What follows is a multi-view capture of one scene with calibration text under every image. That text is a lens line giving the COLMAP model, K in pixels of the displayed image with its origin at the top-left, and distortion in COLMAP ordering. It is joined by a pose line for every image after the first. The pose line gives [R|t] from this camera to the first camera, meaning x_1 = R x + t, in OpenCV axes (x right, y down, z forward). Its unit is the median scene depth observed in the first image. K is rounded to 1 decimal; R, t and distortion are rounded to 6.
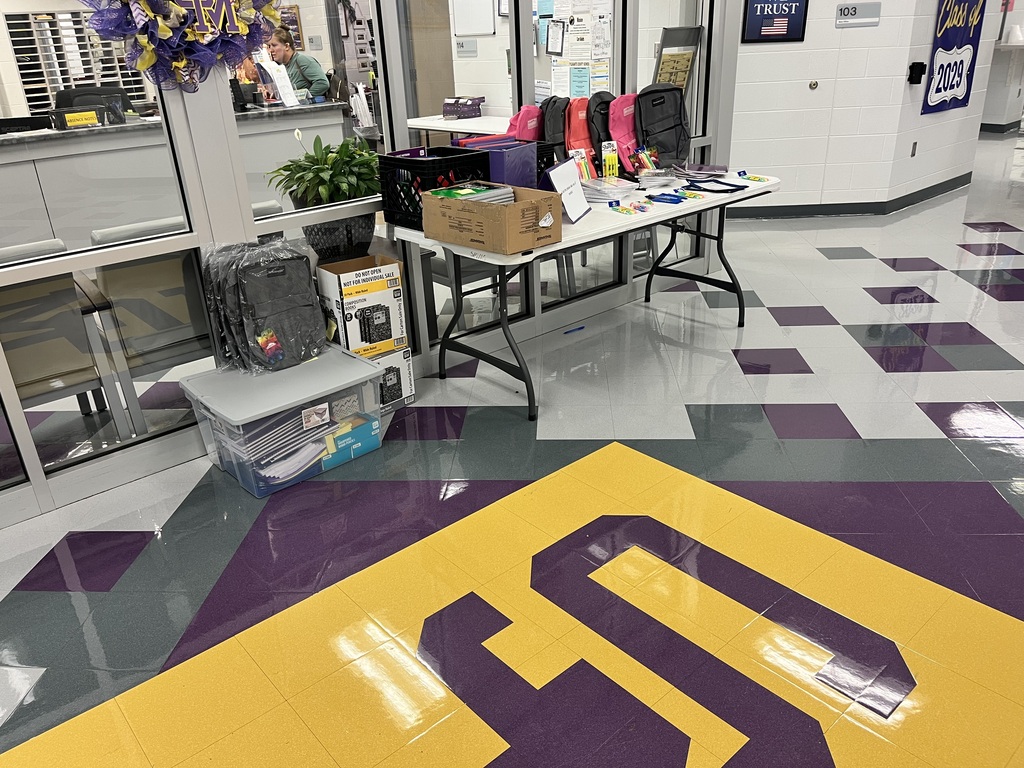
lens RADIAL K [[781.2, 0, 513.0], [0, 781.2, 388.9], [0, 0, 1]] dist [0.026626, -0.037758]
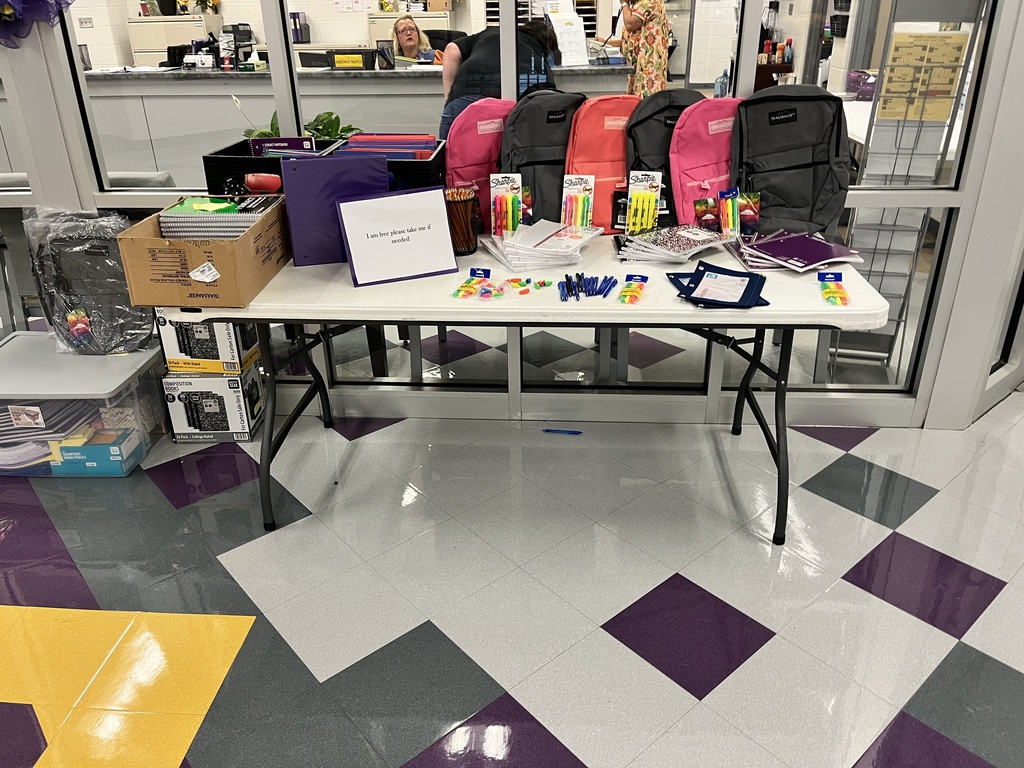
lens RADIAL K [[781.2, 0, 512.7], [0, 781.2, 376.9], [0, 0, 1]] dist [0.026626, -0.037758]
pose [[0.699838, 0.337912, -0.629318, 0.508521], [-0.307931, 0.937679, 0.161048, -0.239218], [0.644519, 0.081079, 0.760277, 0.493858]]
